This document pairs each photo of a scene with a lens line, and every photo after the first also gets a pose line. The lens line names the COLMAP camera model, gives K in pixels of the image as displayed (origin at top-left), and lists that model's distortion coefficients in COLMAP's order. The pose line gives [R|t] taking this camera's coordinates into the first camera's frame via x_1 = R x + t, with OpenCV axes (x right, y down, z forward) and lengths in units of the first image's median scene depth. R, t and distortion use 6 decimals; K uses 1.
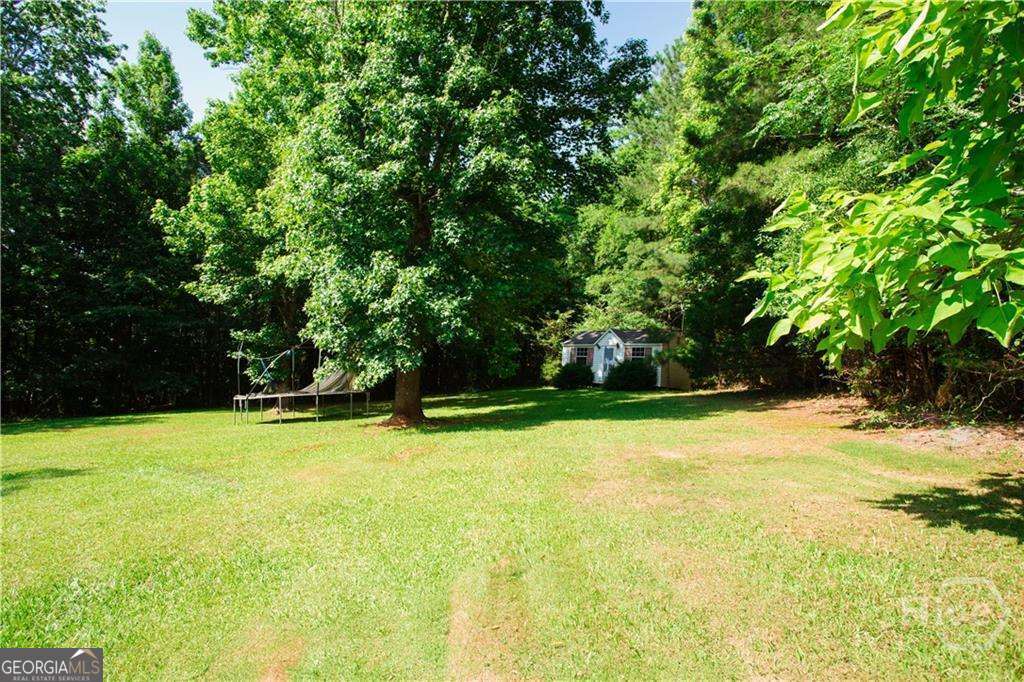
lens RADIAL K [[599.6, 0, 512.0], [0, 599.6, 341.0], [0, 0, 1]] dist [-0.000770, -0.000025]
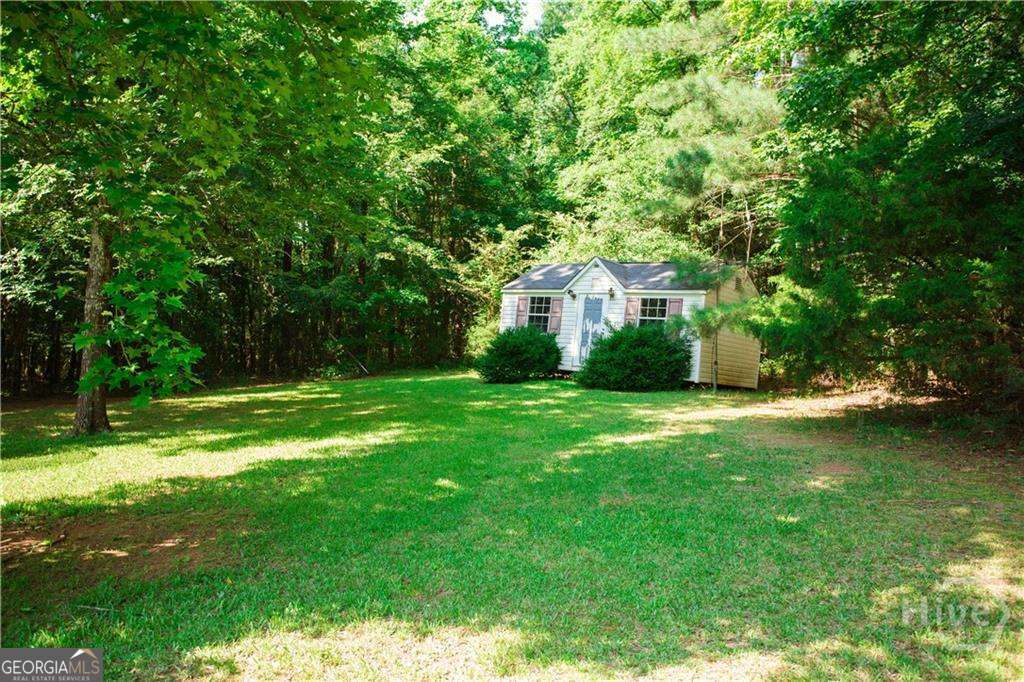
lens RADIAL K [[850.8, 0, 512.0], [0, 850.8, 341.0], [0, 0, 1]] dist [0.001418, 0.000331]
pose [[0.998574, 0.019511, 0.049699, 0.059652], [-0.022484, 0.997947, 0.059973, 0.005998], [-0.048426, -0.061004, 0.996962, 0.302595]]
